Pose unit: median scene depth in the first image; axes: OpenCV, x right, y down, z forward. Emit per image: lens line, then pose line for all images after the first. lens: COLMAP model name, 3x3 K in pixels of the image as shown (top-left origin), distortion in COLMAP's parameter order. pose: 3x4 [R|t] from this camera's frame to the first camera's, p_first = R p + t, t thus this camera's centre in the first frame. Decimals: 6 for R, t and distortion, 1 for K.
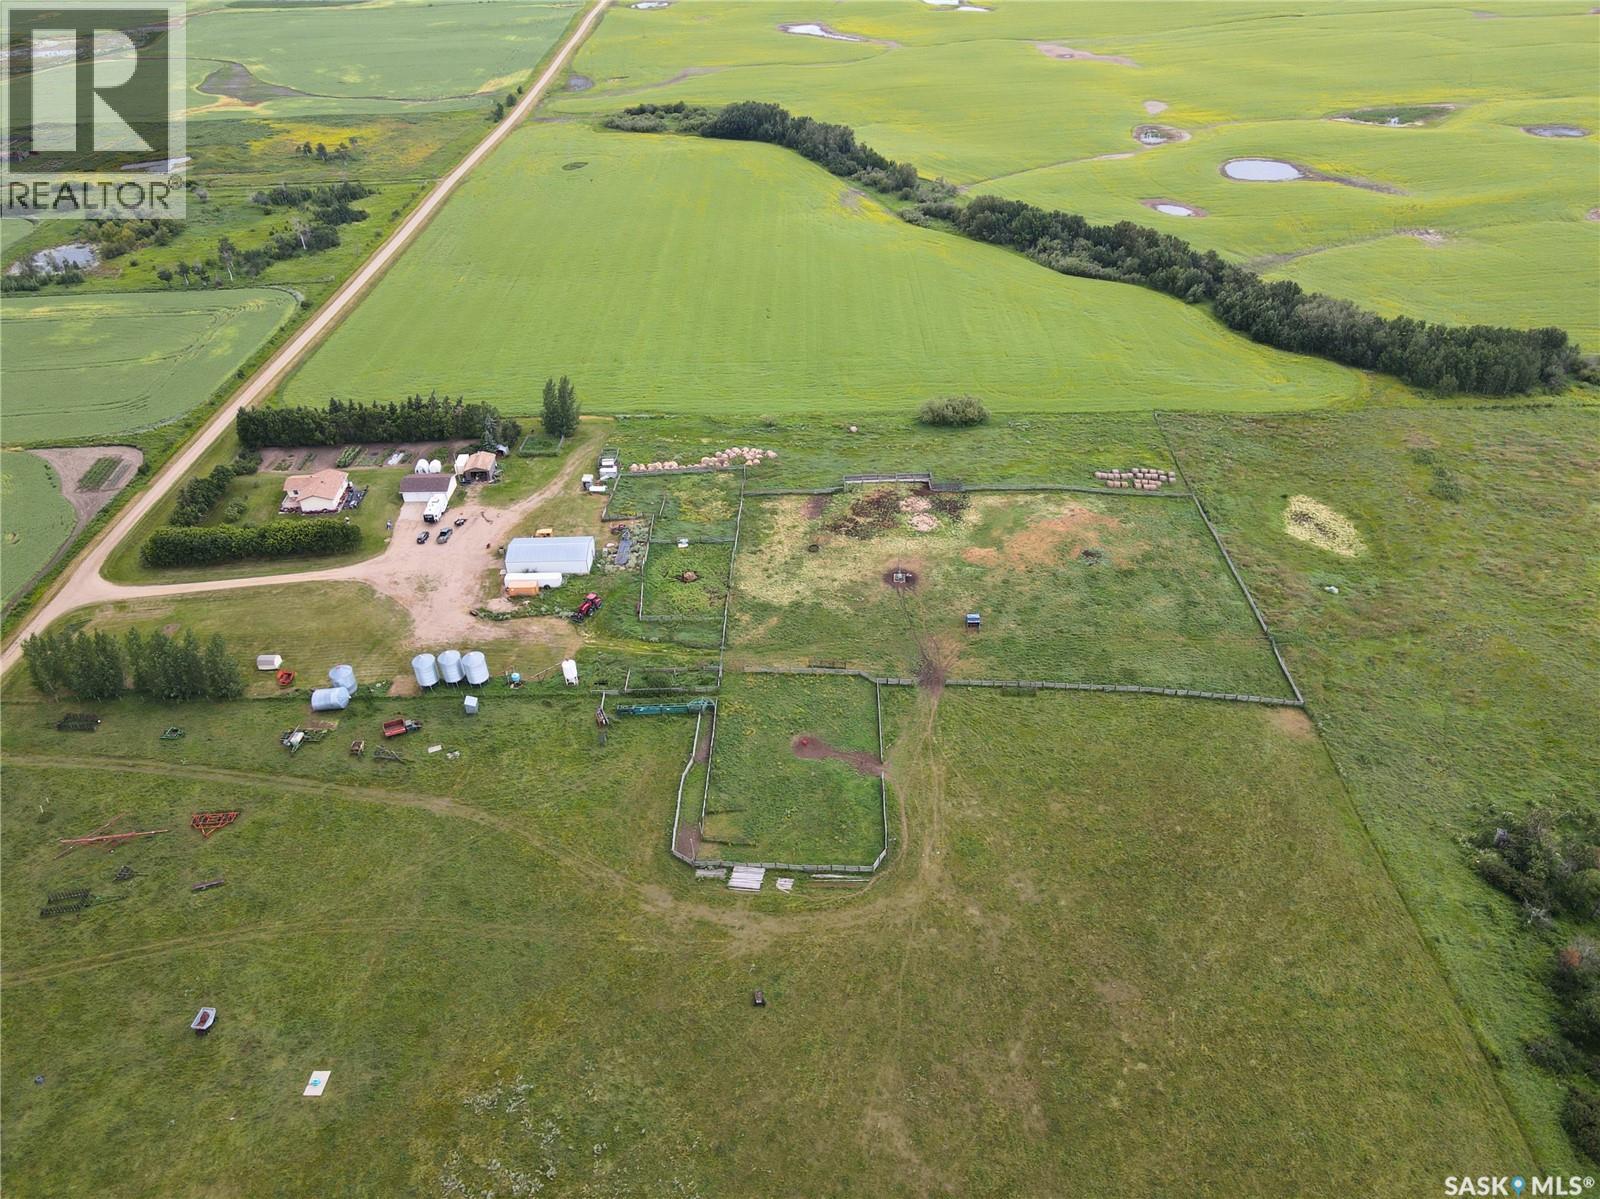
lens RADIAL K [[1186.8, 0, 800.0], [0, 1186.8, 599.5], [0, 0, 1]] dist [0.018381, 0.004204]
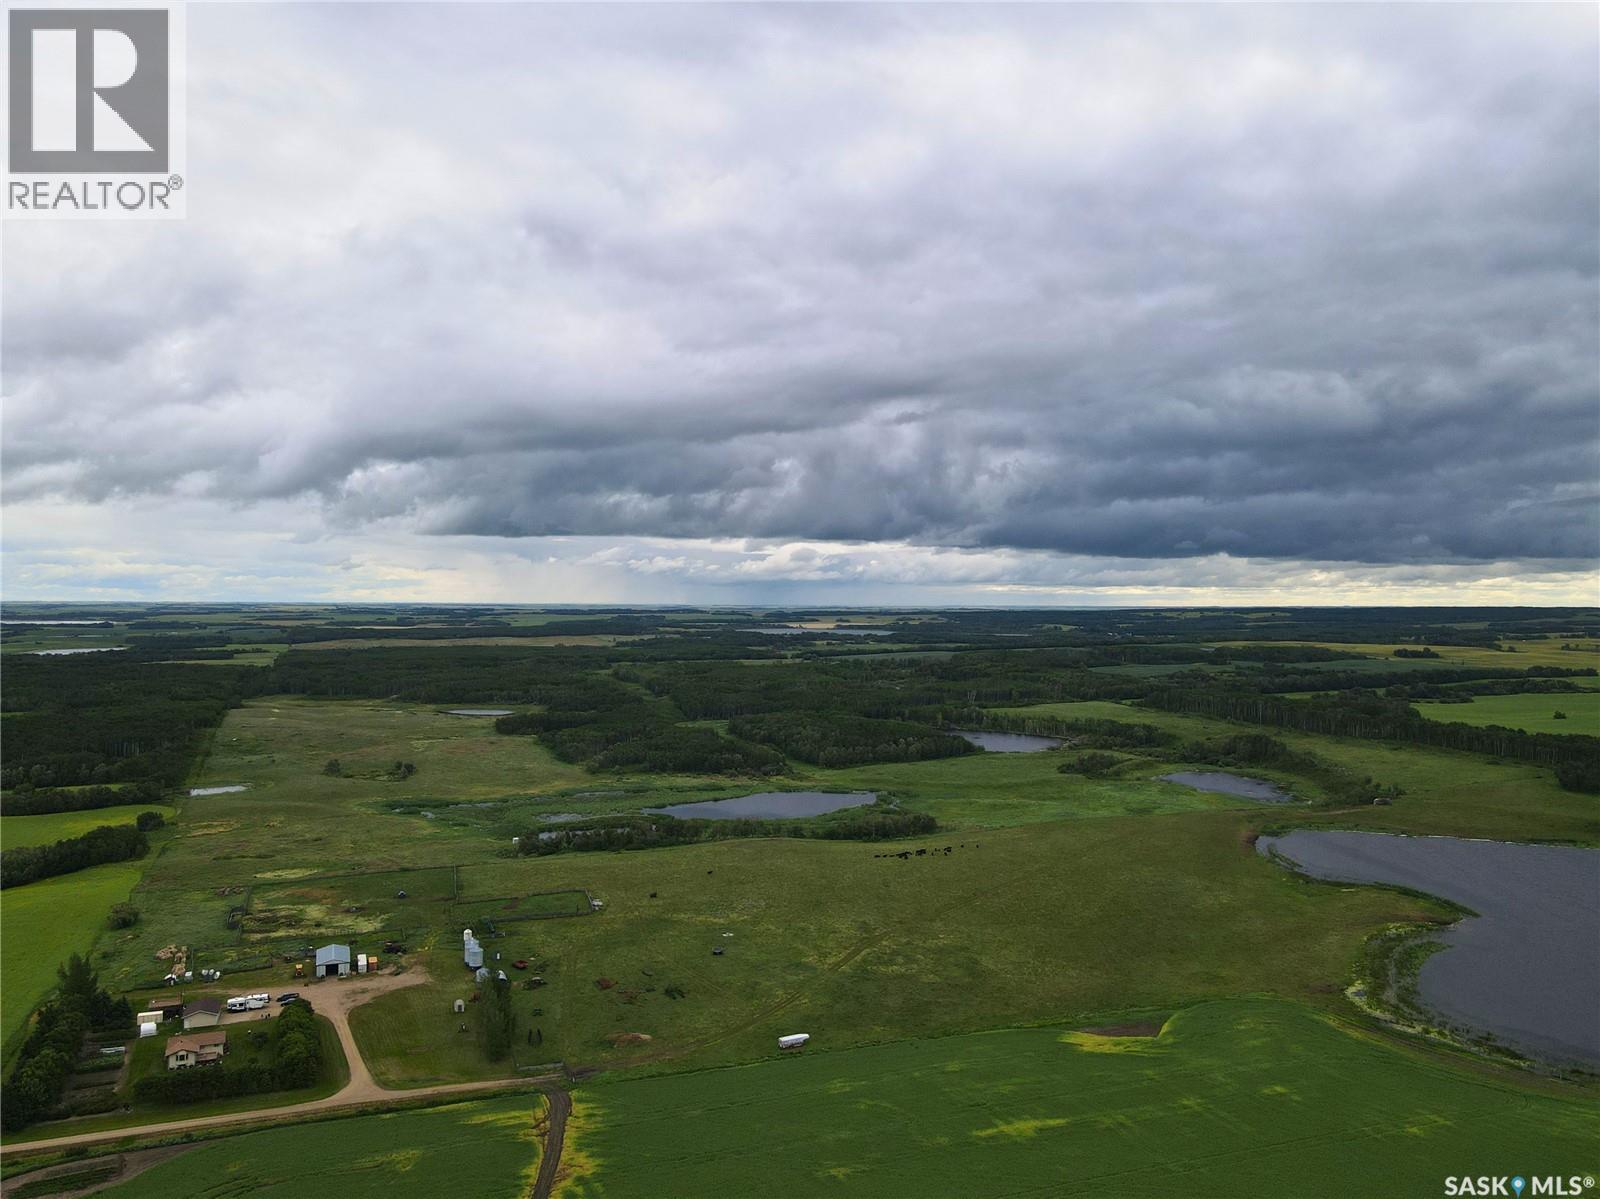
lens RADIAL K [[1210.4, 0, 805.3], [0, 1210.4, 569.6], [0, 0, 1]] dist [0.009707, 0.004187]
pose [[-0.355339, 0.048209, 0.933493, -1.714104], [0.550129, 0.818179, 0.167156, -0.337023], [-0.755706, 0.572939, -0.317253, 0.750745]]
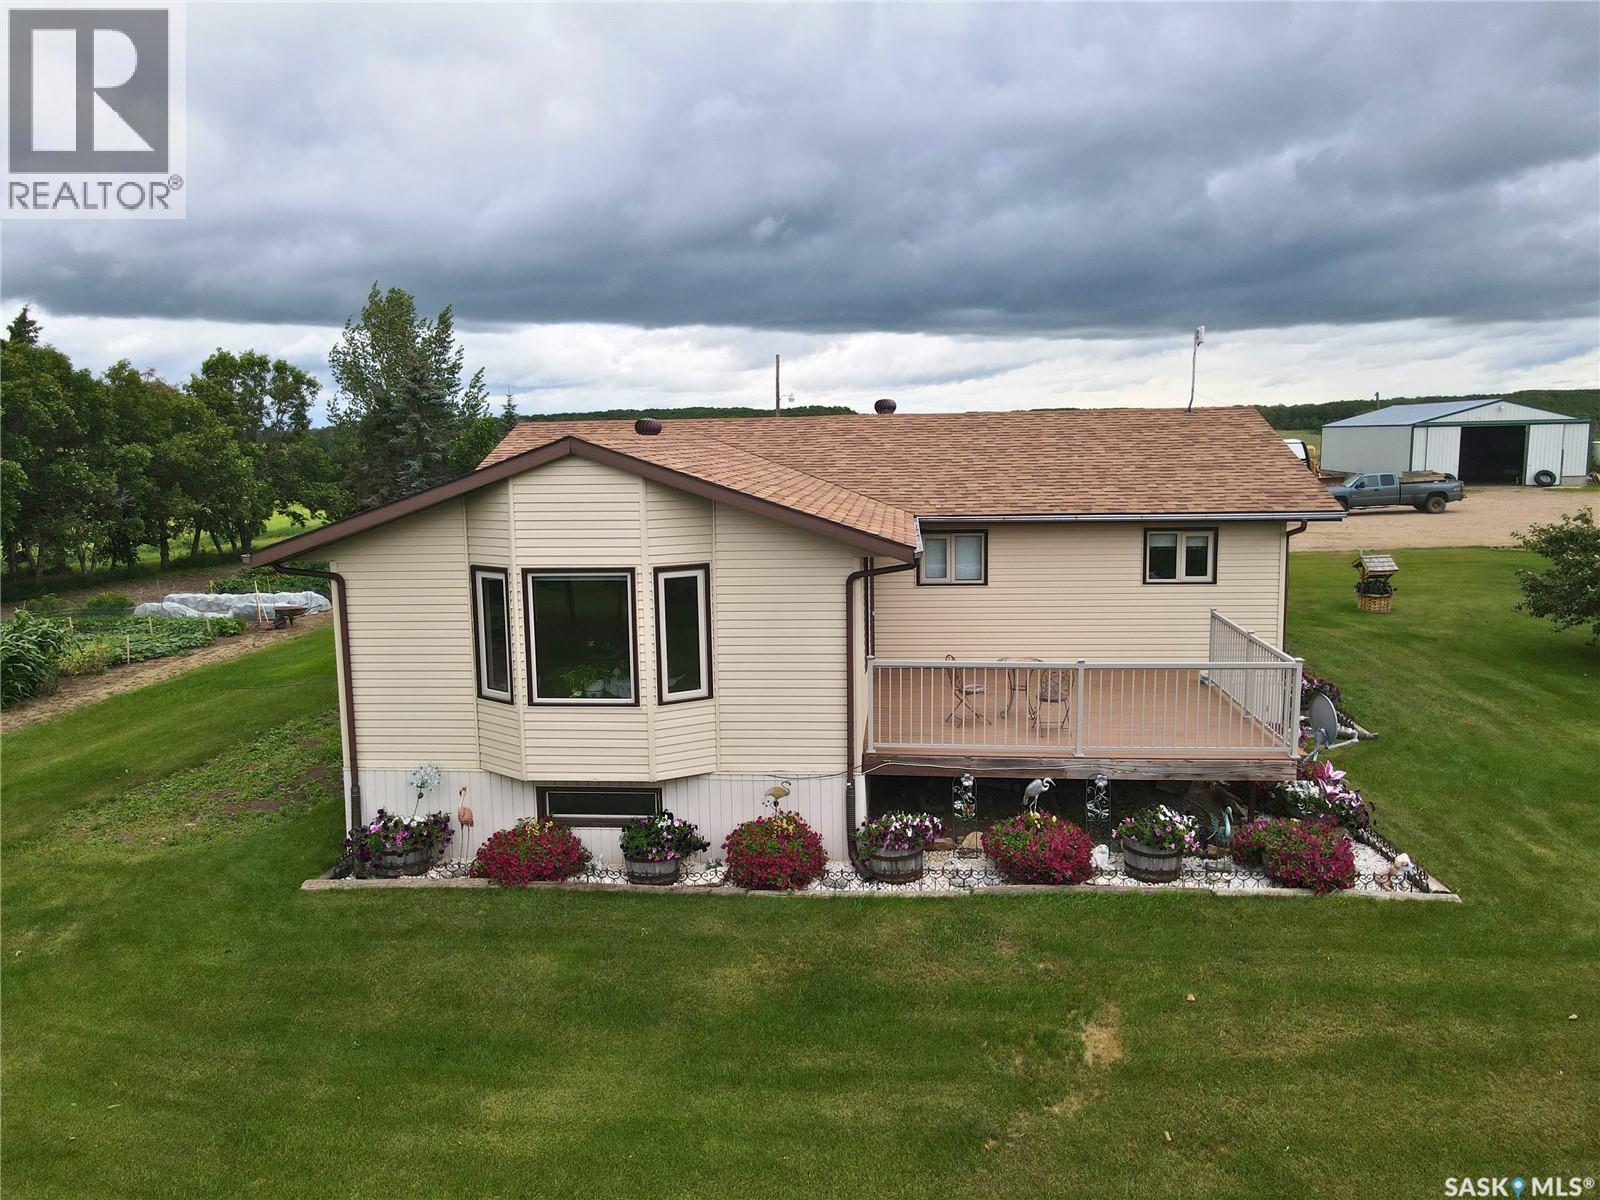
lens RADIAL K [[1182.1, 0, 803.7], [0, 1182.1, 588.9], [0, 0, 1]] dist [0.012939, 0.002684]
pose [[0.147675, -0.107837, 0.983140, -0.512883], [0.589843, 0.807518, -0.000025, -0.098859], [-0.793900, 0.579901, 0.182857, 1.063488]]
